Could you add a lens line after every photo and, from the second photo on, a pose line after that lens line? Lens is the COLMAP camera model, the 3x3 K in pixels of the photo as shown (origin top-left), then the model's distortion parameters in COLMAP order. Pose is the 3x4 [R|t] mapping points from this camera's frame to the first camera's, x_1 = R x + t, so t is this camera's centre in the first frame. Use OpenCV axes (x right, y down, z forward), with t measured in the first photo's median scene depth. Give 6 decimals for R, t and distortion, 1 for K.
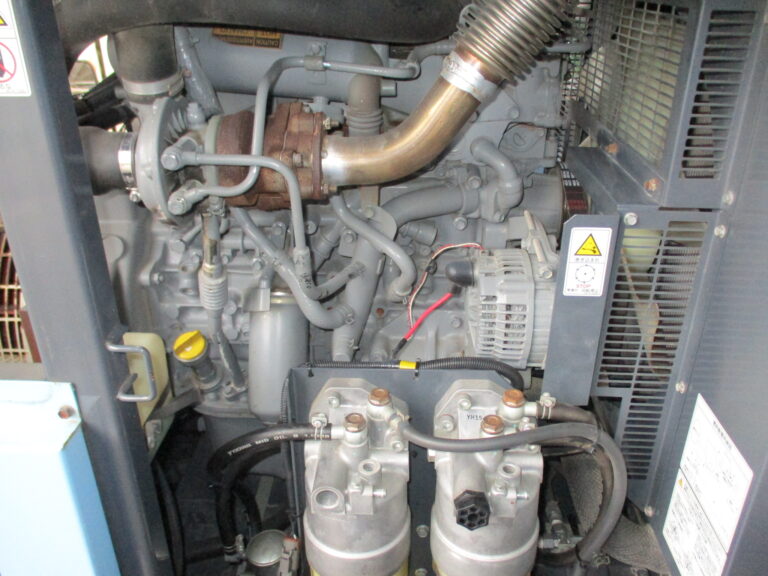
lens RADIAL K [[636.9, 0, 384.0], [0, 636.9, 288.0], [0, 0, 1]] dist [-0.034842, -0.006386]
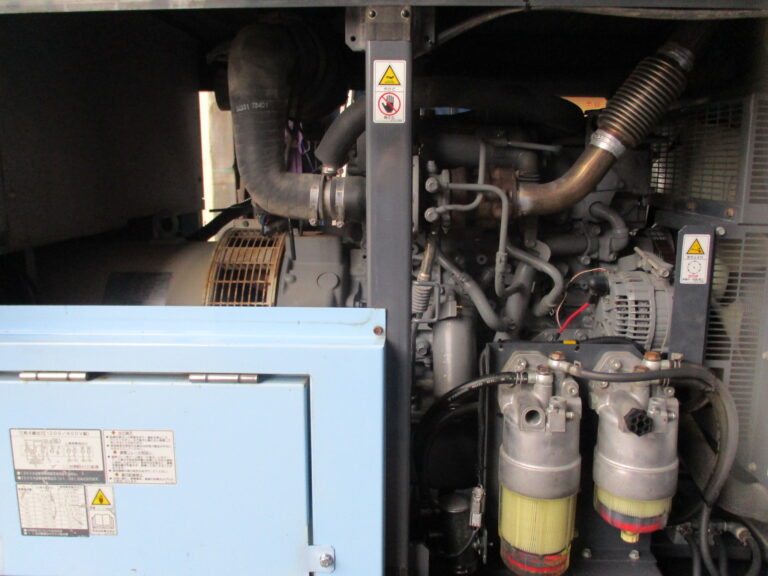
lens RADIAL K [[636.9, 0, 384.0], [0, 636.9, 288.0], [0, 0, 1]] dist [-0.034842, -0.006386]
pose [[0.999965, 0.002880, -0.007805, -0.373182], [-0.004878, 0.962970, -0.269563, 0.398492], [0.006740, 0.269592, 0.962951, -0.393435]]
